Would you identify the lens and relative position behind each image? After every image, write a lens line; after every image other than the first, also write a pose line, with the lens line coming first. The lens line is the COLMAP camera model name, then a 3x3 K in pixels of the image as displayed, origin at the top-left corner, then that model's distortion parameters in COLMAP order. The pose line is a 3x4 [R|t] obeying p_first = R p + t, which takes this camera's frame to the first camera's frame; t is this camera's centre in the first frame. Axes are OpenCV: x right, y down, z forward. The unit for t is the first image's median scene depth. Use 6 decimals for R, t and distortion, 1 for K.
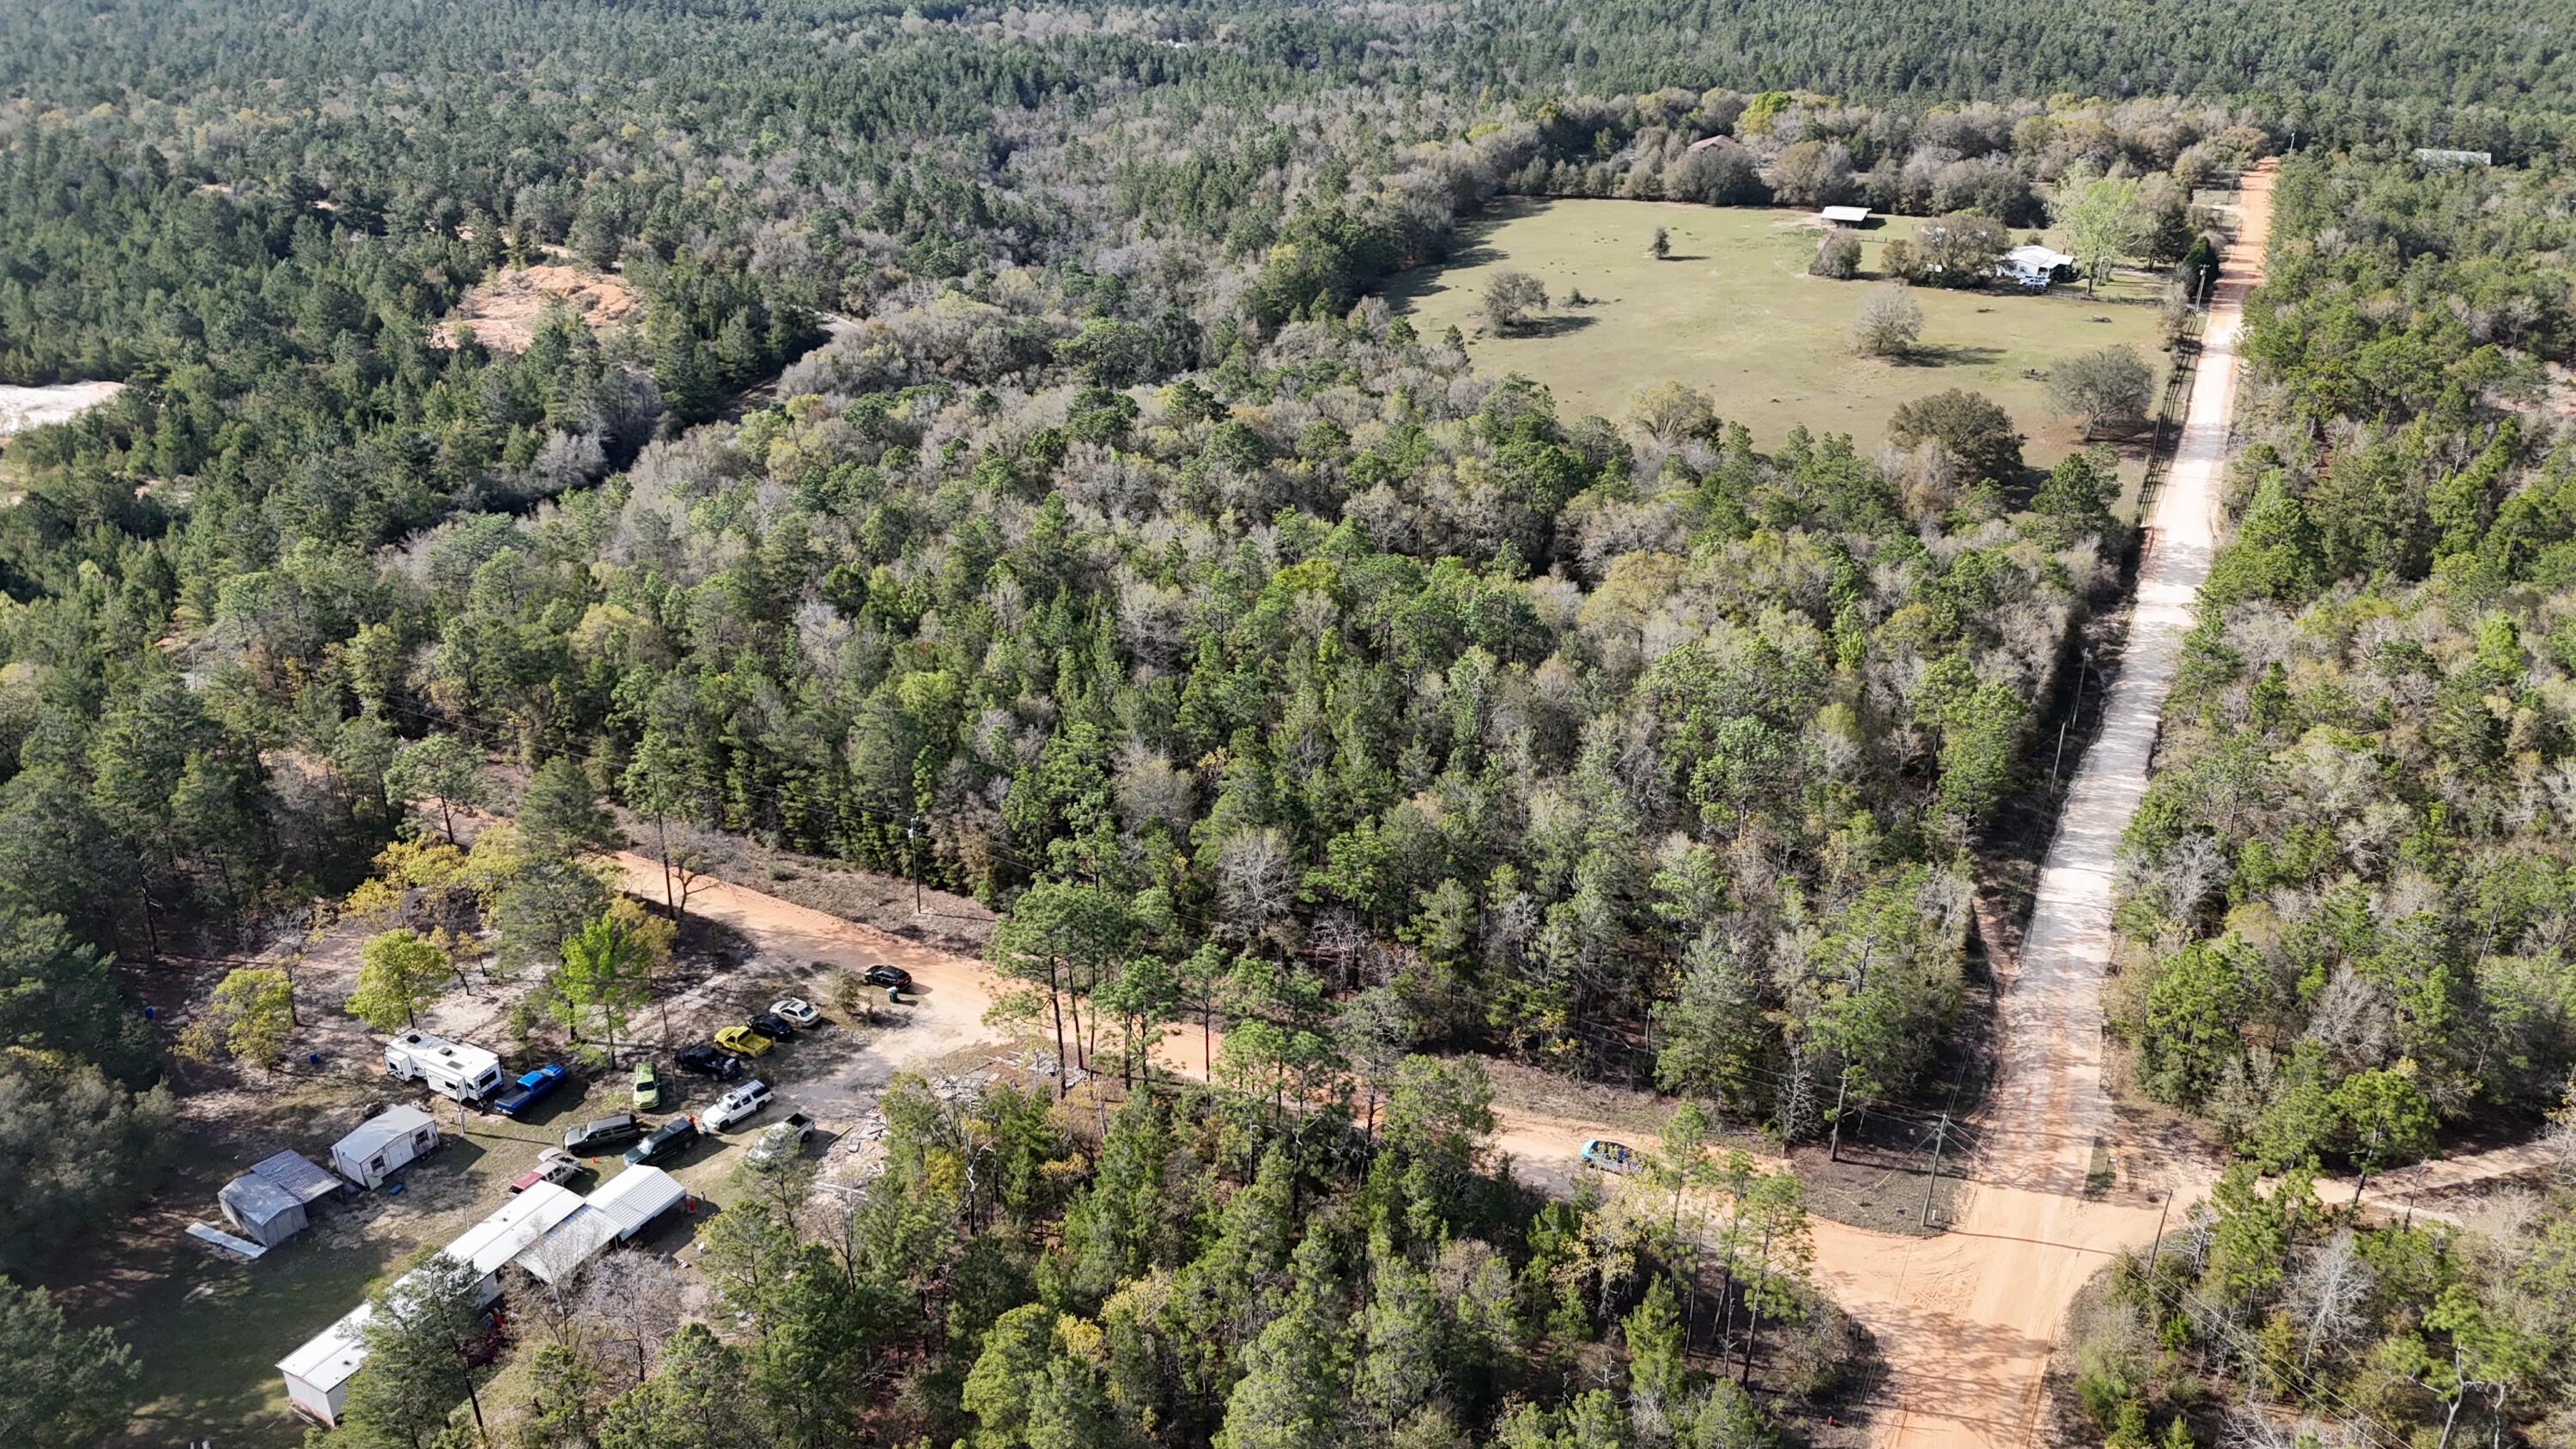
lens RADIAL K [[1890.1, 0, 1286.7], [0, 1890.1, 717.7], [0, 0, 1]] dist [0.063717, -0.059020]
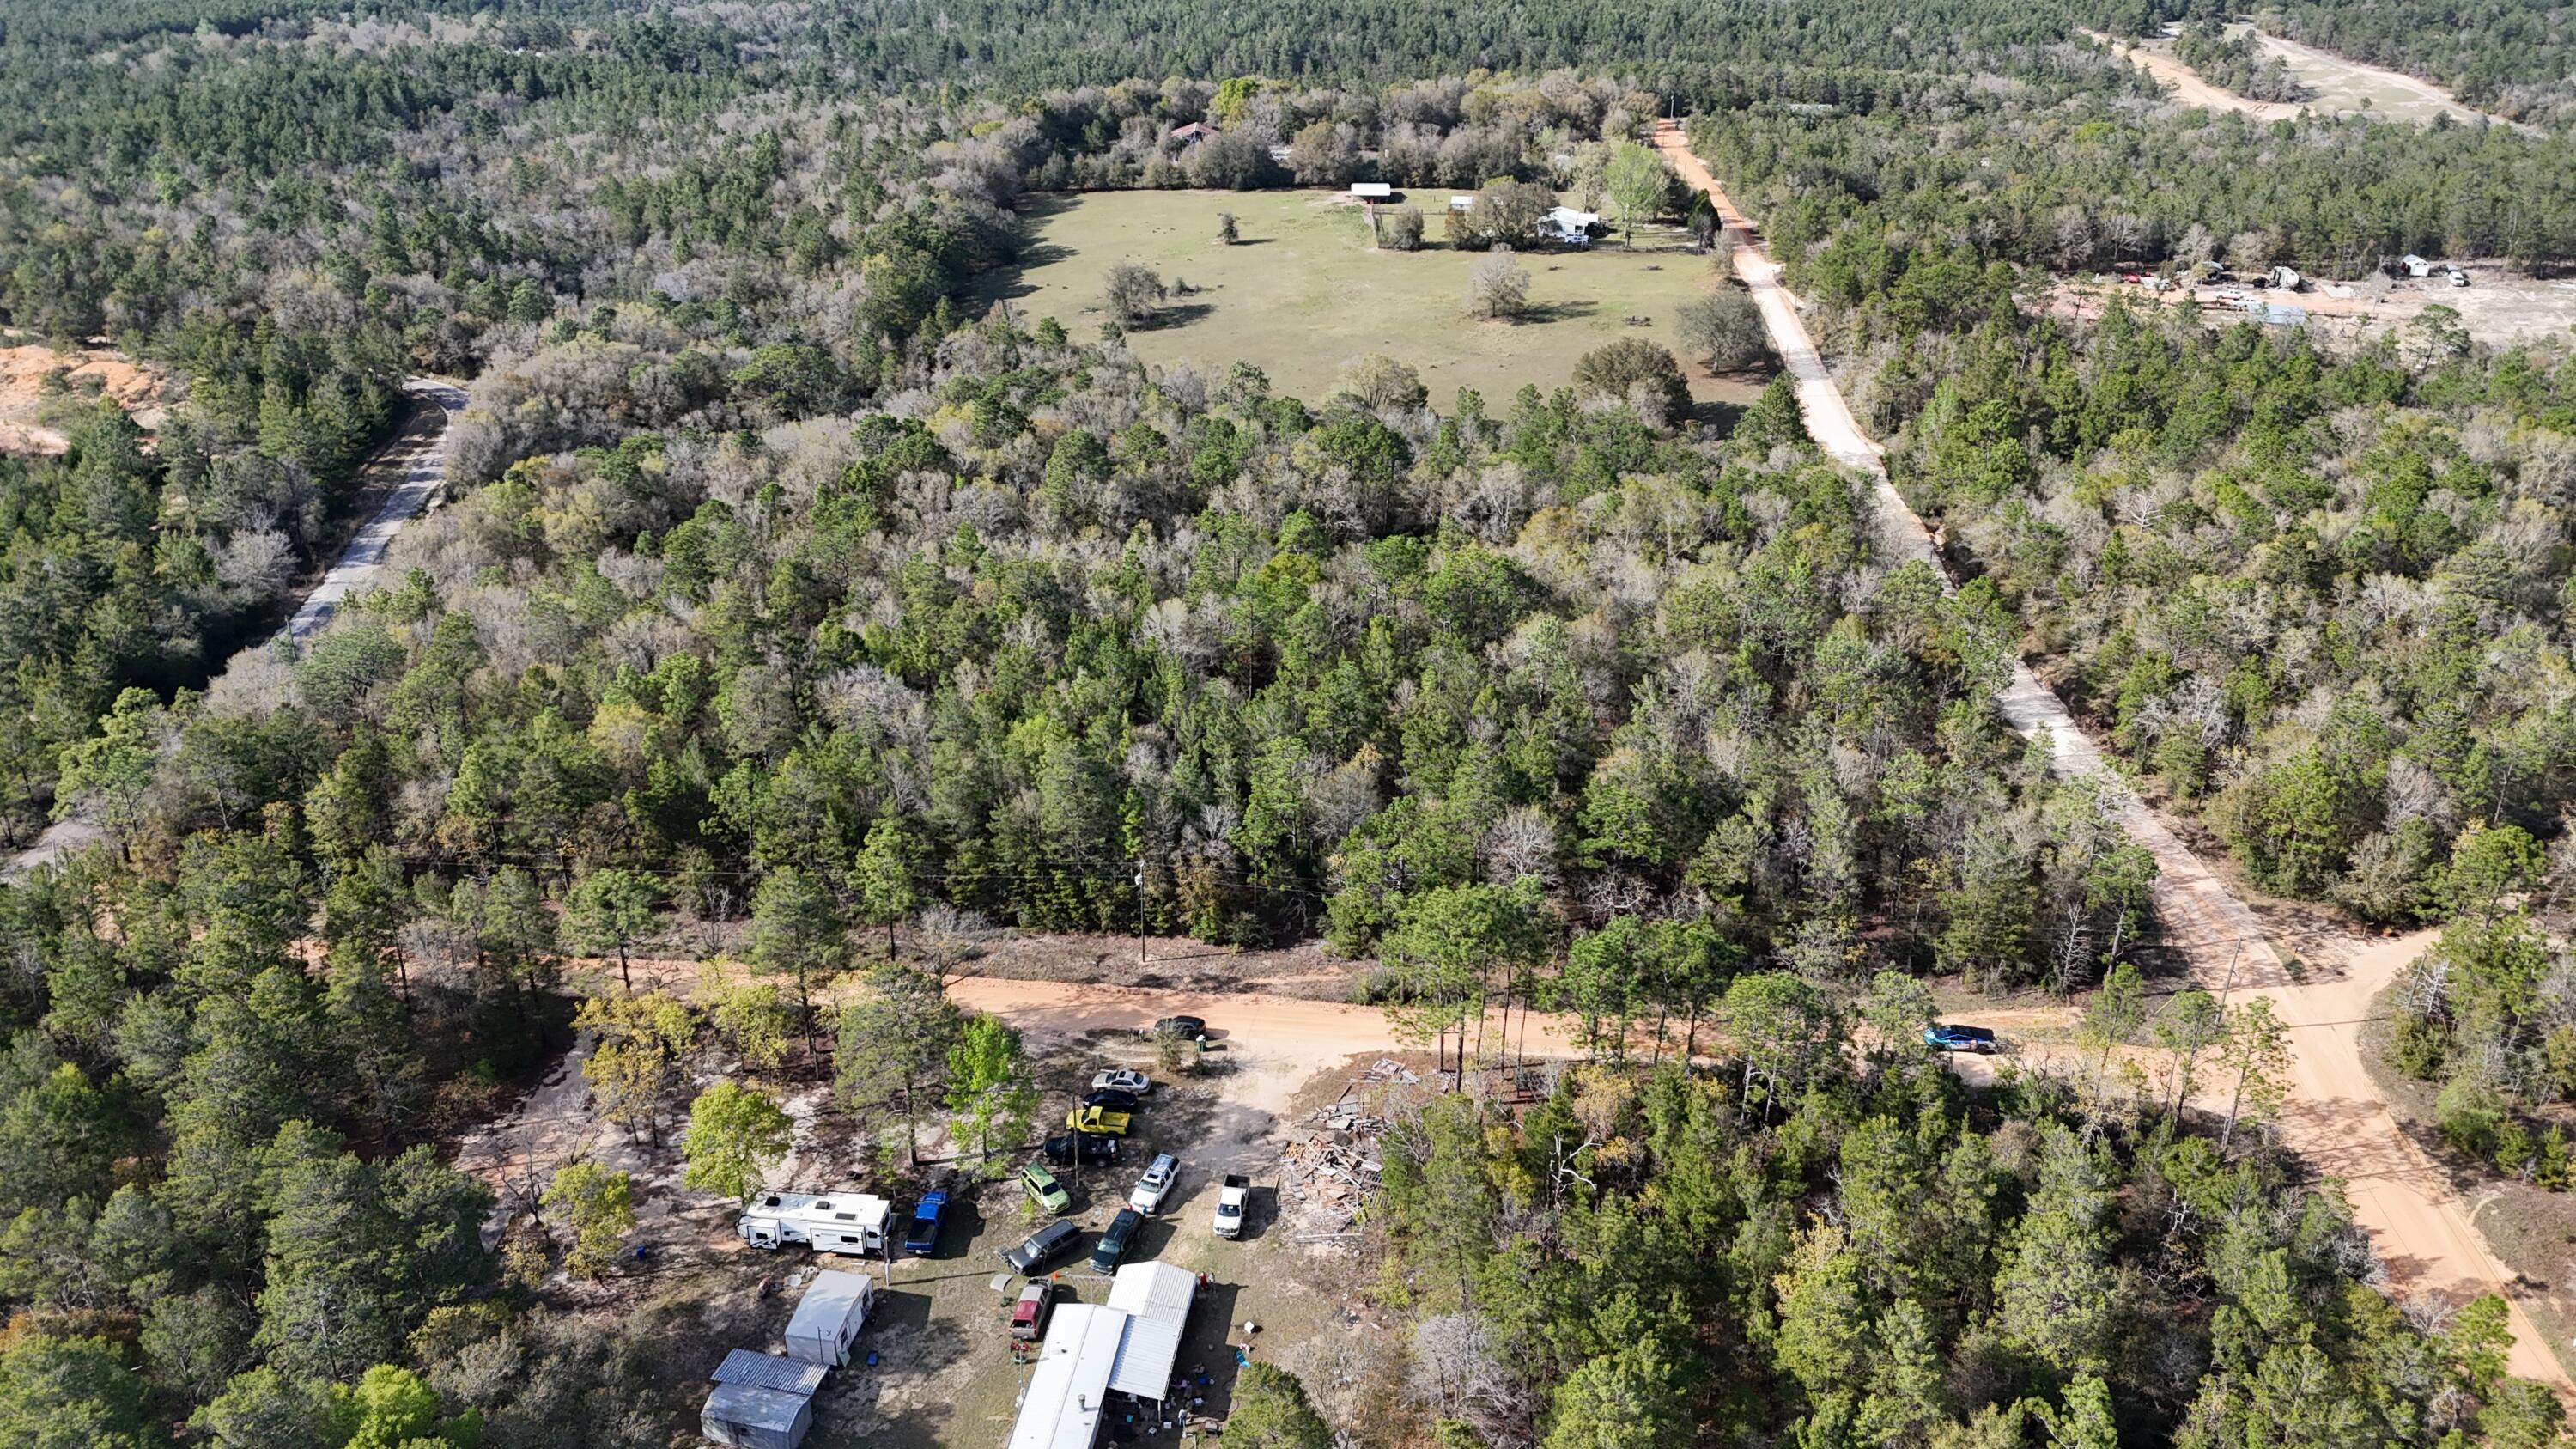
lens RADIAL K [[1890.1, 0, 1288.3], [0, 1890.1, 726.1], [0, 0, 1]] dist [0.063717, -0.059020]
pose [[0.928156, -0.159903, 0.336091, -0.172916], [0.157827, 0.986892, 0.033679, -0.014219], [-0.337071, 0.021785, 0.941227, 0.029993]]
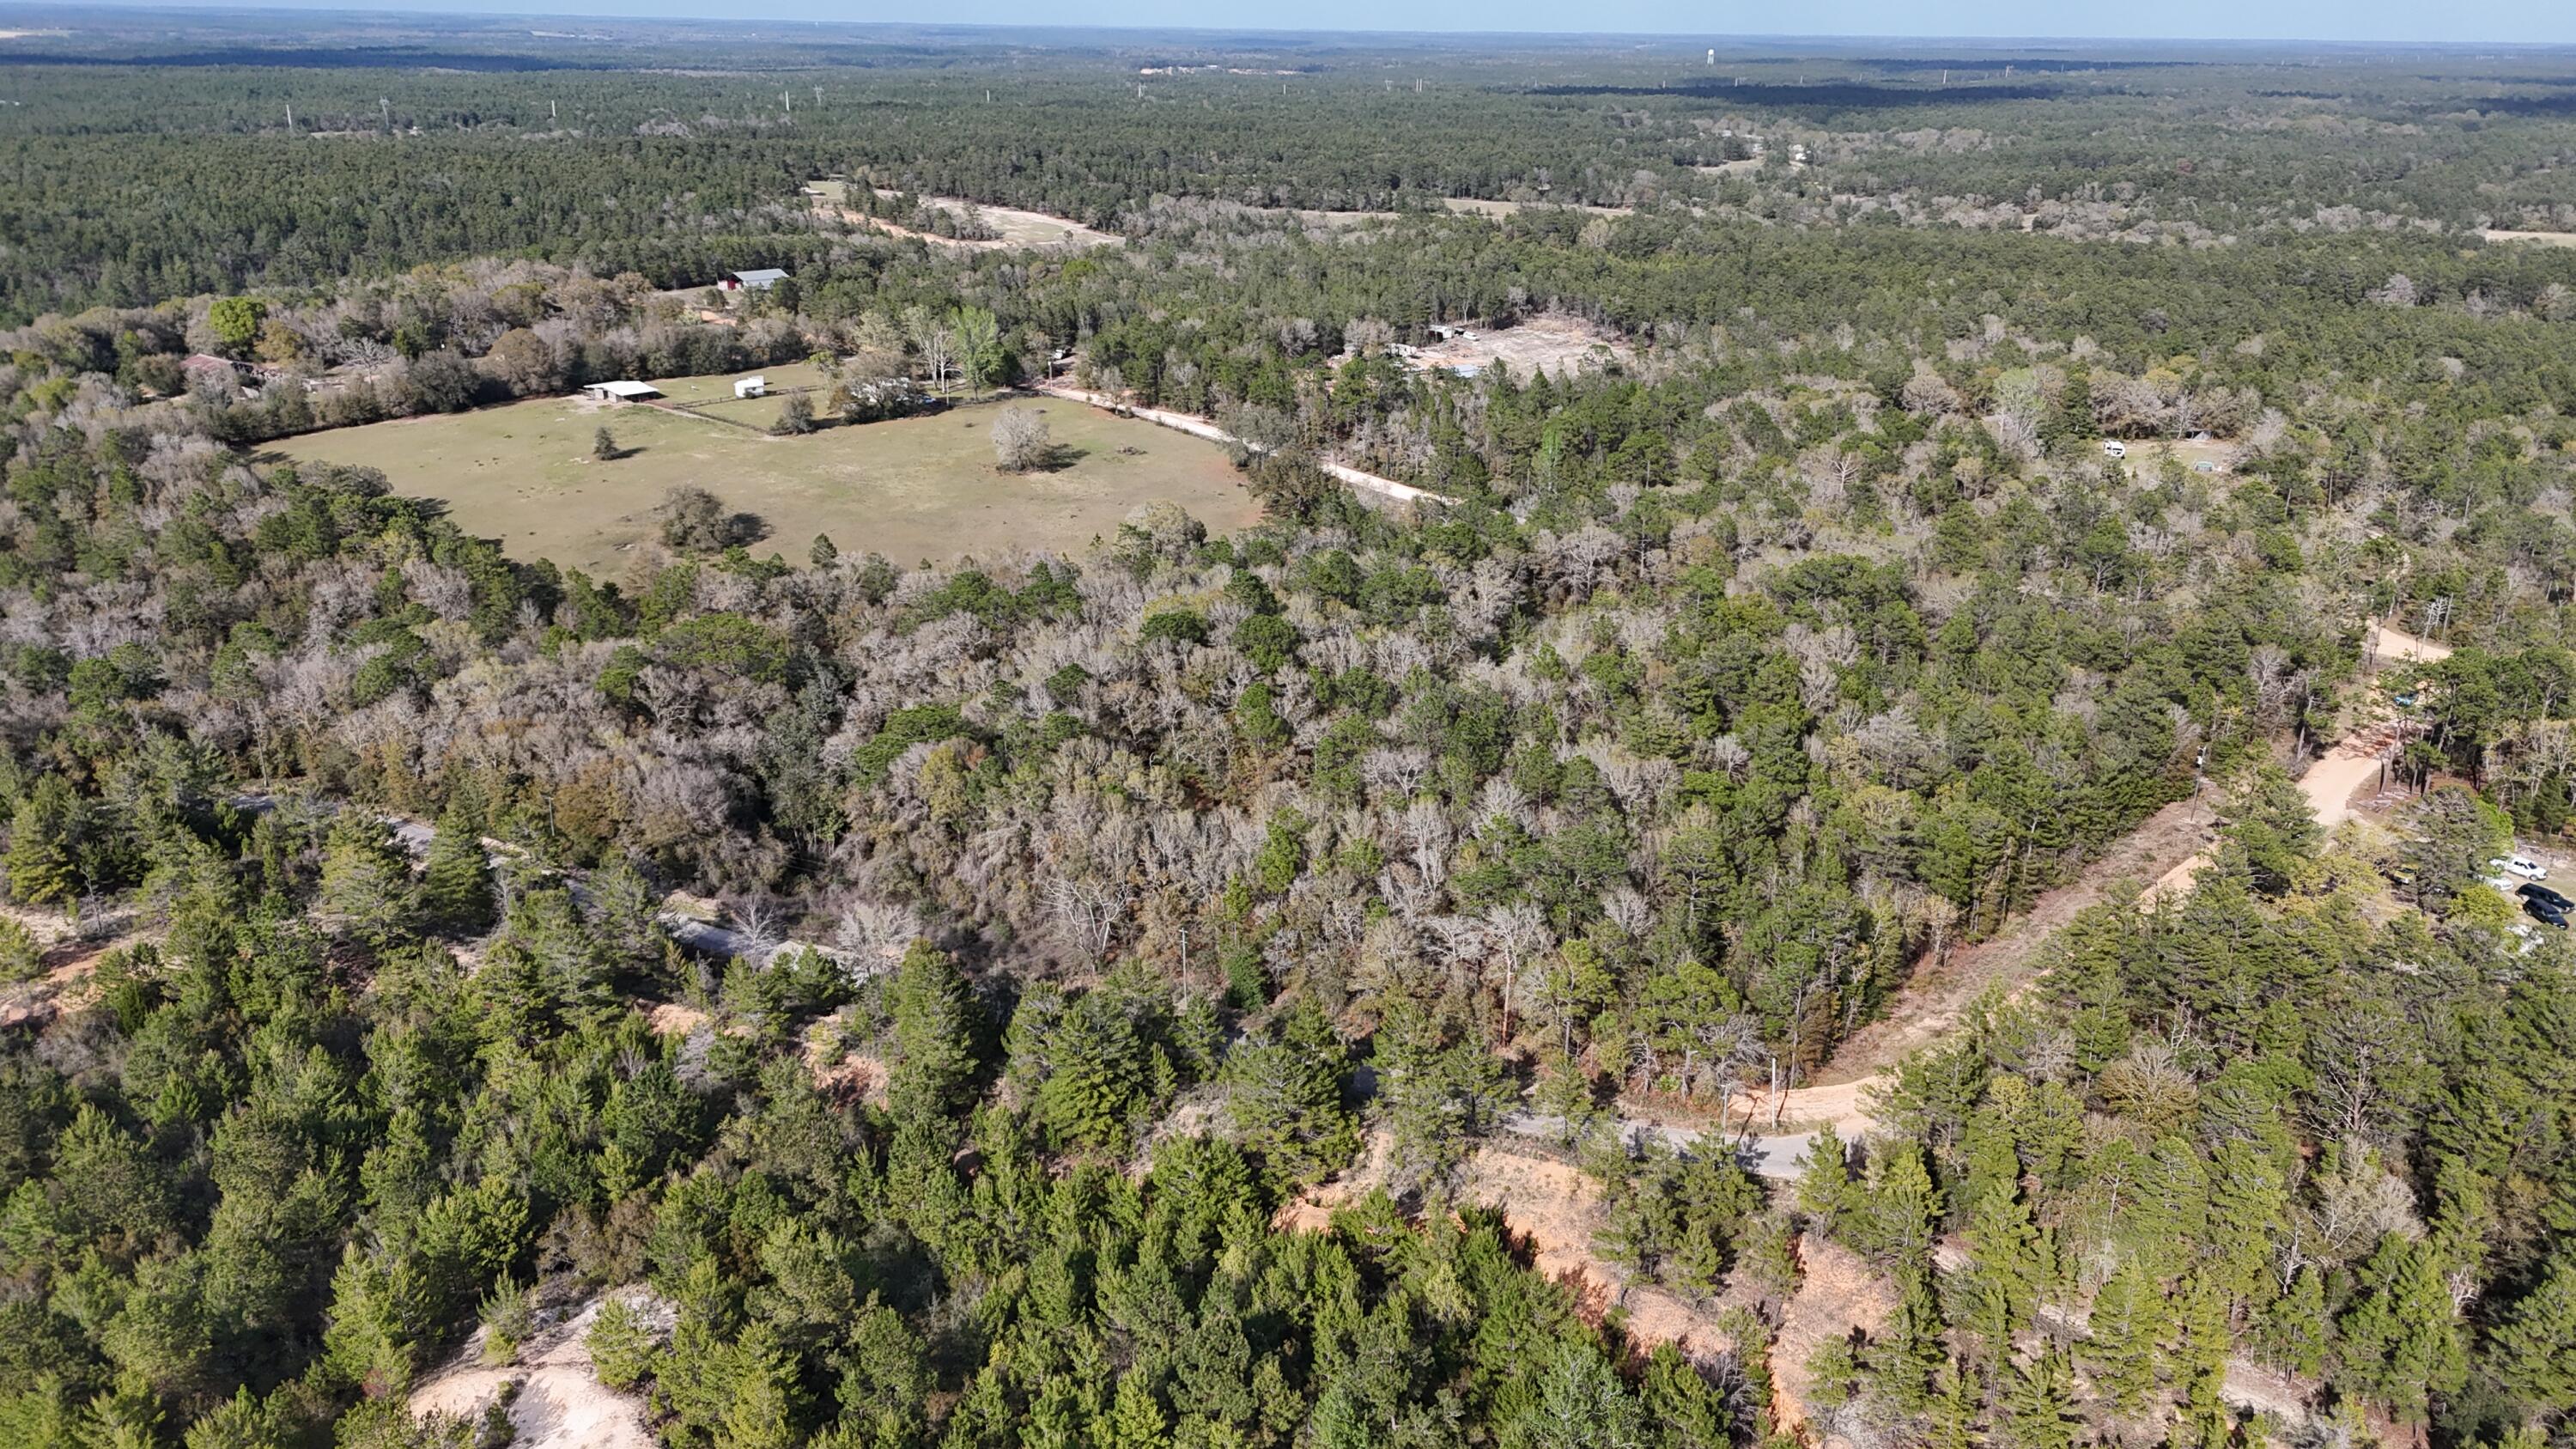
lens RADIAL K [[1890.1, 0, 1297.6], [0, 1890.1, 724.7], [0, 0, 1]] dist [0.063717, -0.059020]
pose [[0.283765, -0.335625, 0.898239, -0.634359], [0.396484, 0.893986, 0.208782, -0.199615], [-0.873085, 0.296892, 0.386752, 0.408905]]
